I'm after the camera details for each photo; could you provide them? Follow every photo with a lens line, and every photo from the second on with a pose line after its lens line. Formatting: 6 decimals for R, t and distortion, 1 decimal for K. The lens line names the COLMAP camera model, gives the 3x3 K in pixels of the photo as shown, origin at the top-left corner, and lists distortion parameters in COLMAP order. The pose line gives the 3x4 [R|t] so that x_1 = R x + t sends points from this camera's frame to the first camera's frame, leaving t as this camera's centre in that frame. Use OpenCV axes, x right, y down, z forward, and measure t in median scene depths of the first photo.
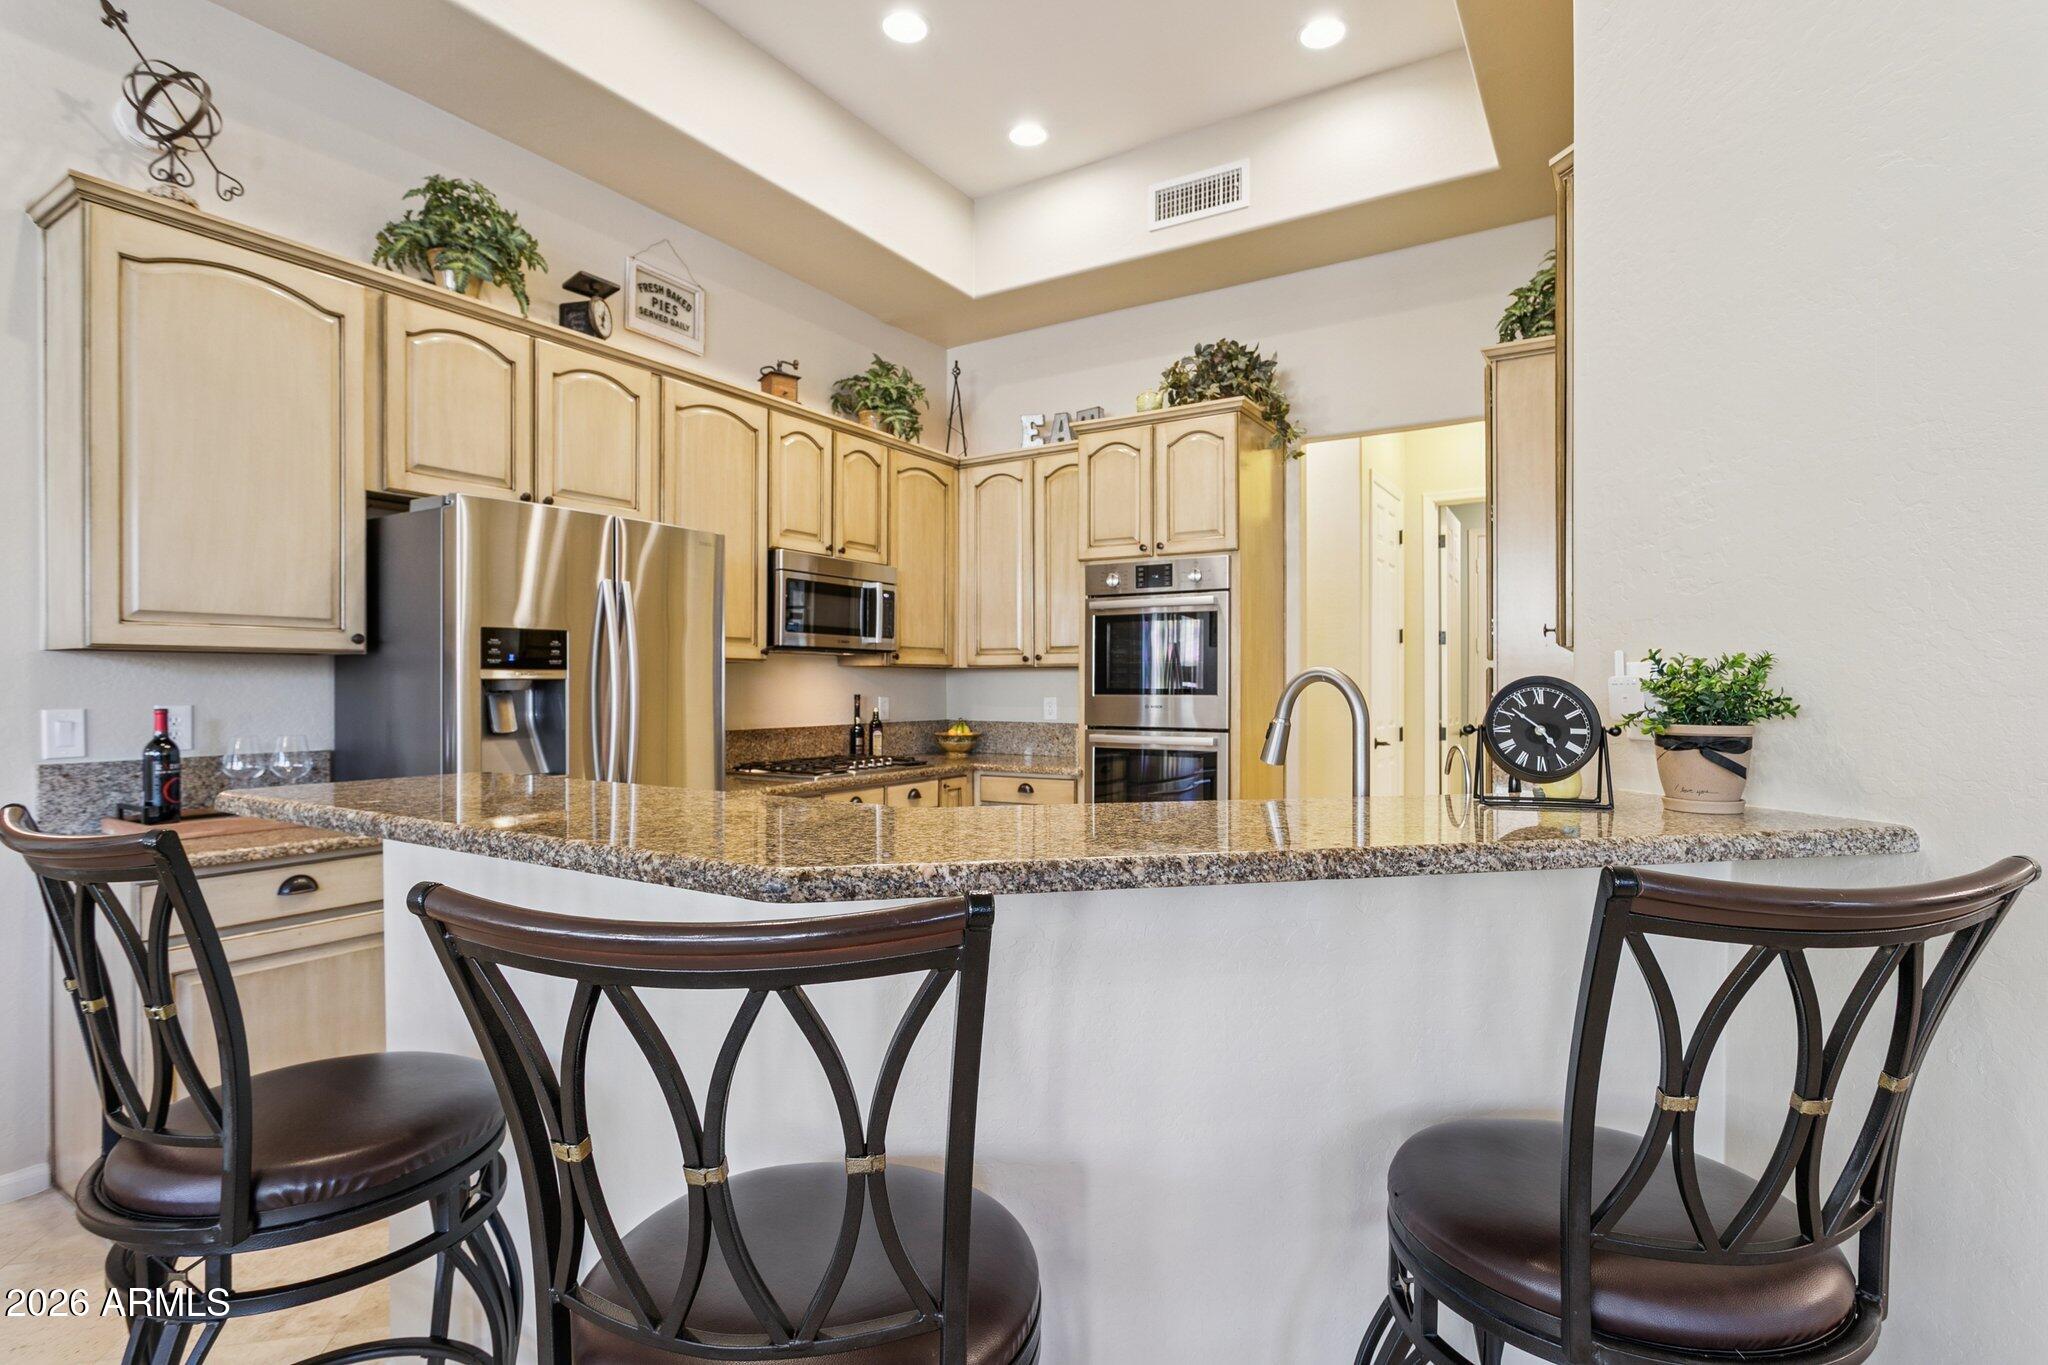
lens RADIAL K [[1003.7, 0, 1027.1], [0, 1003.7, 685.9], [0, 0, 1]] dist [-0.020172, 0.007302]
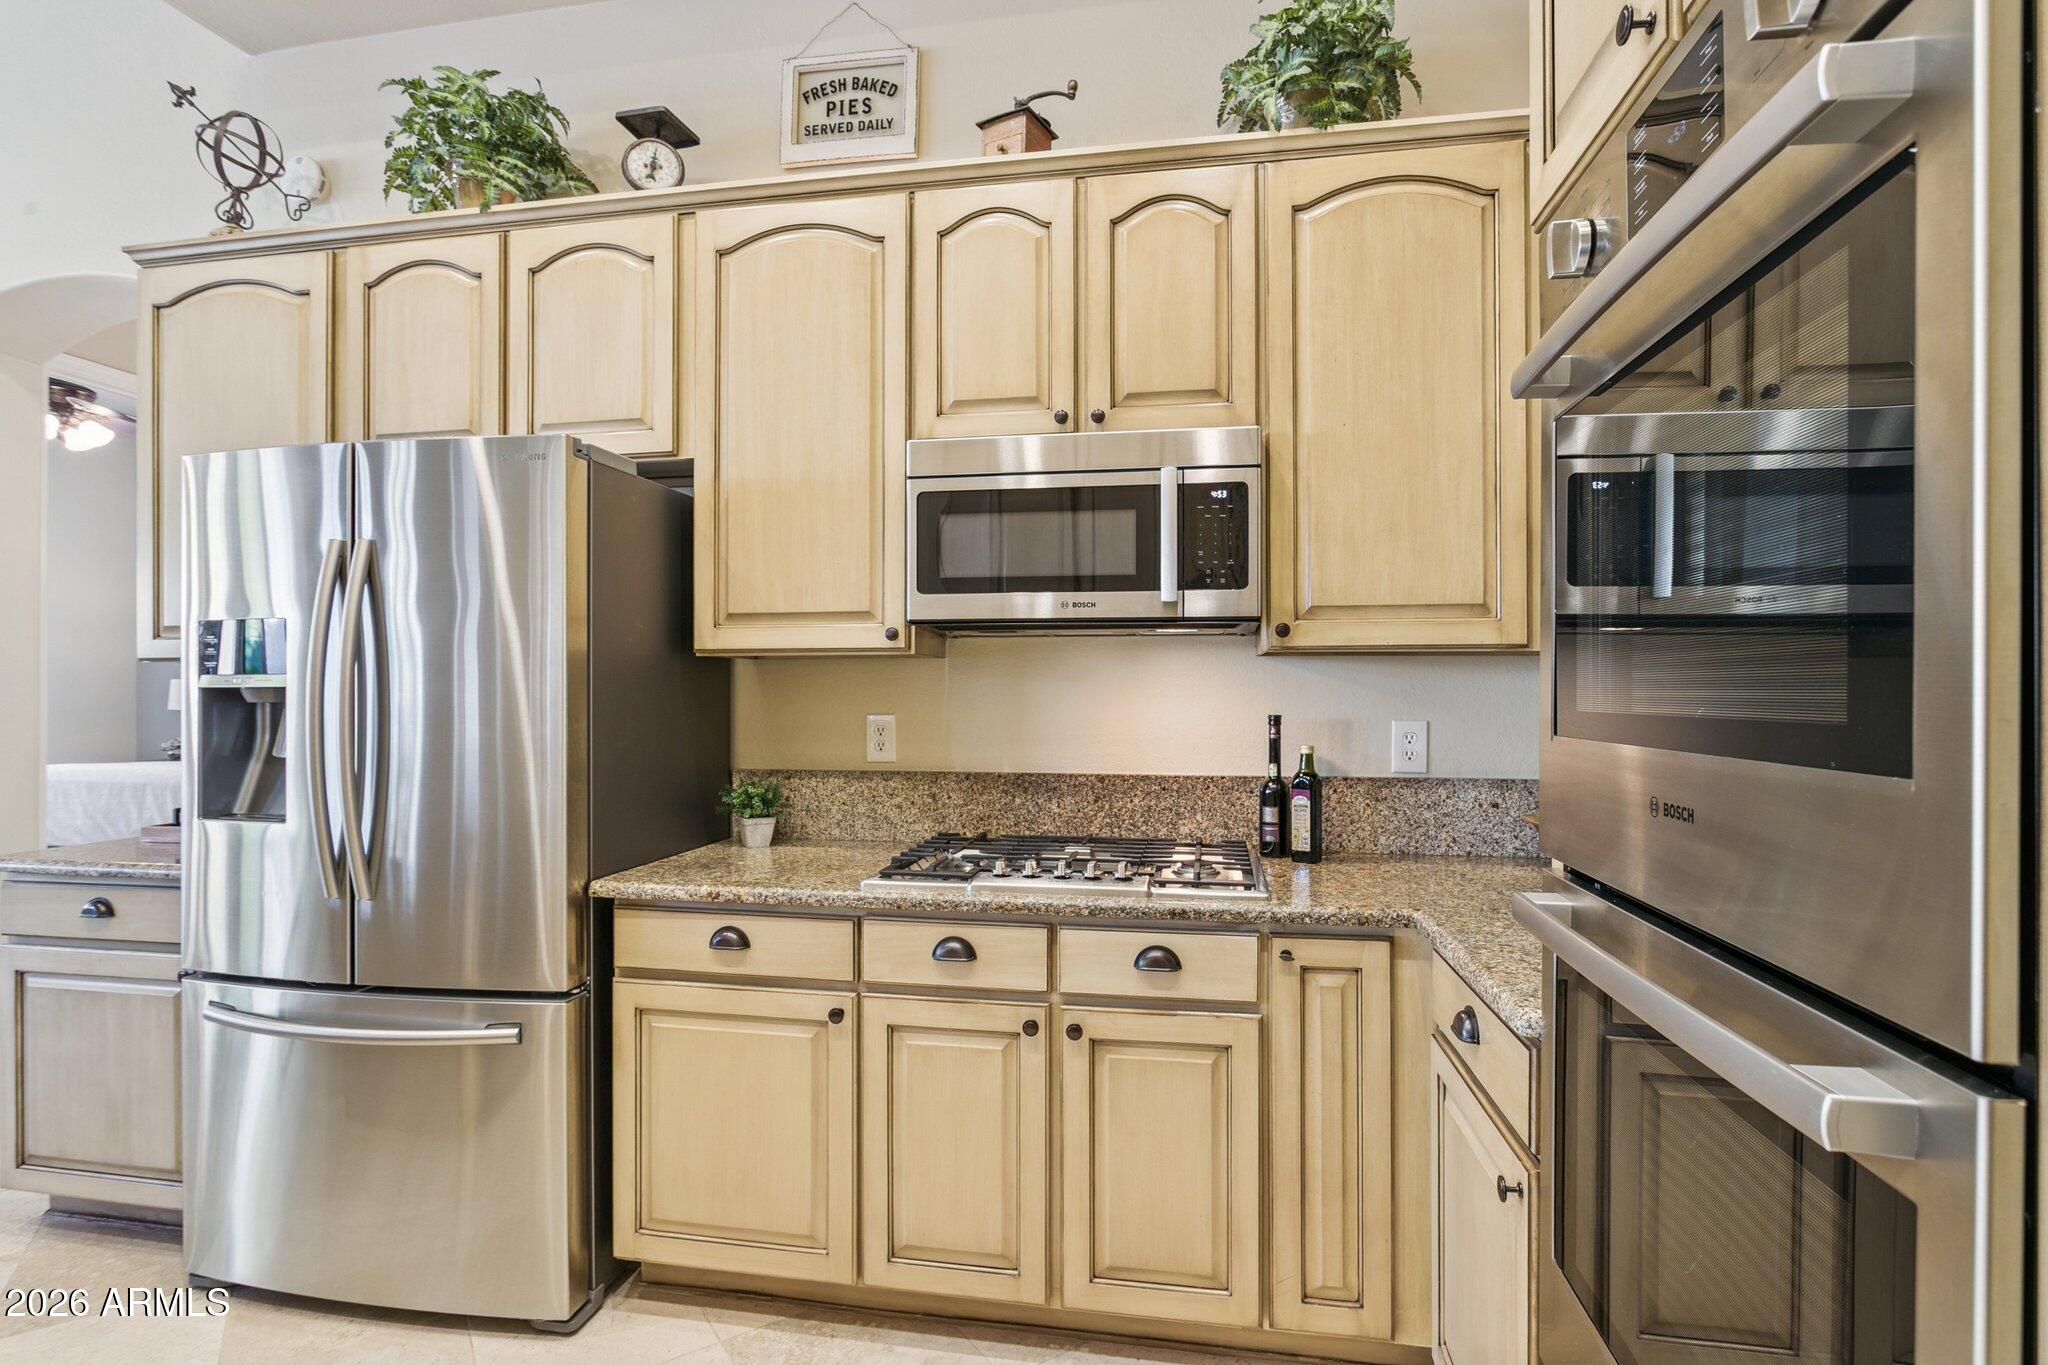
lens RADIAL K [[1003.7, 0, 1020.1], [0, 1003.7, 690.8], [0, 0, 1]] dist [-0.020172, 0.007302]
pose [[0.373437, -0.006100, -0.927636, 0.252497], [-0.002044, 0.999971, -0.007399, 0.000710], [0.927653, 0.004659, 0.373413, 0.800092]]
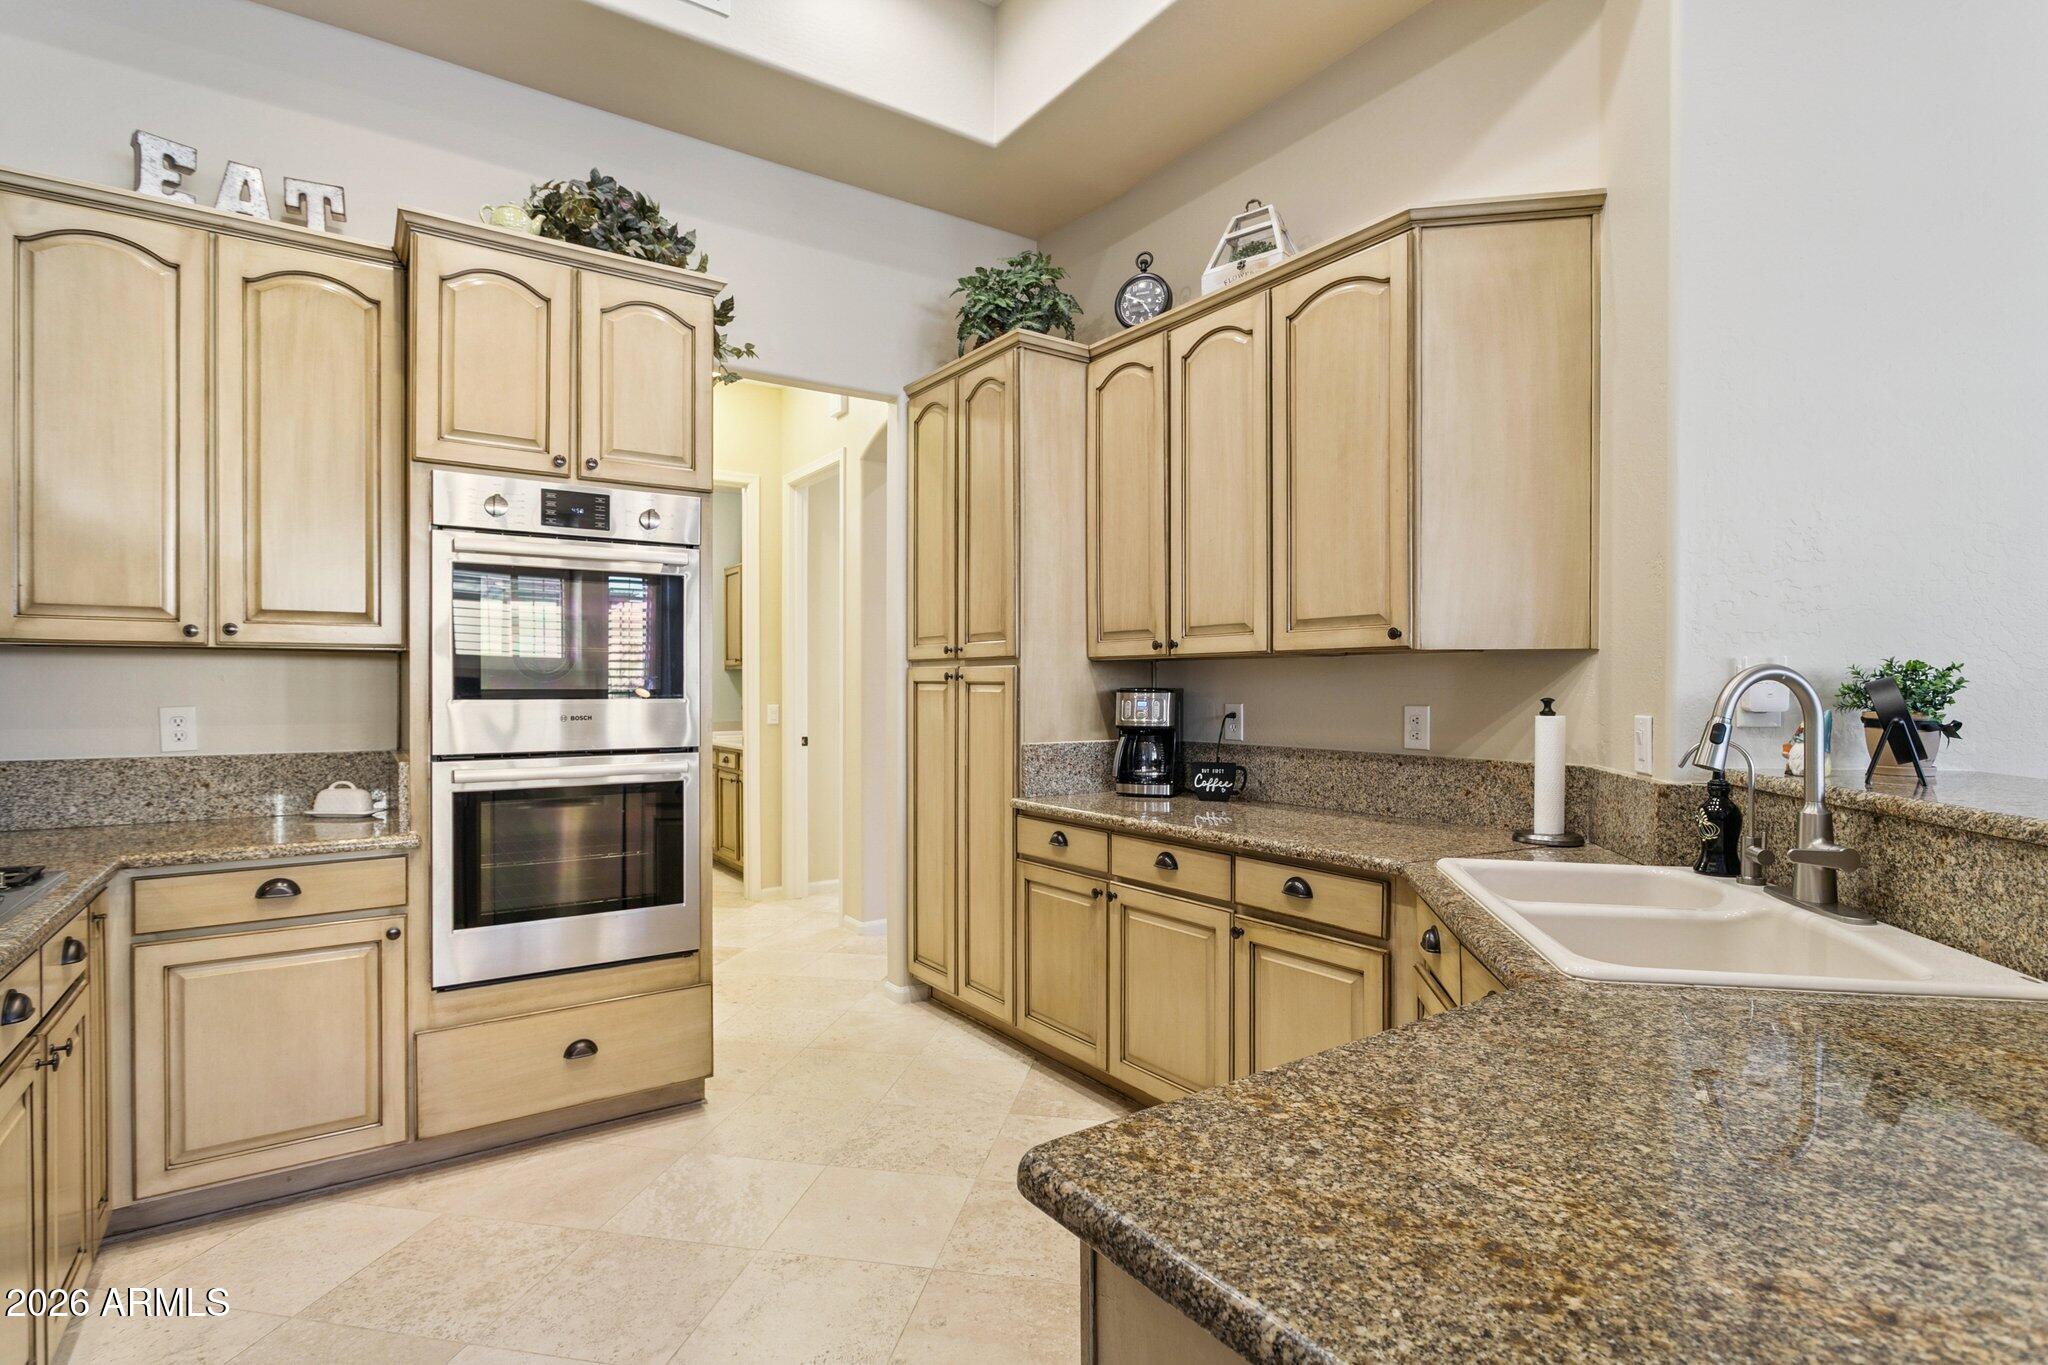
lens RADIAL K [[1003.7, 0, 1043.1], [0, 1003.7, 690.2], [0, 0, 1]] dist [-0.020172, 0.007302]
pose [[-0.388575, 0.001594, -0.921416, 0.453268], [-0.005493, 0.999977, 0.004047, 0.000004], [0.921401, 0.006634, -0.388557, 1.119095]]
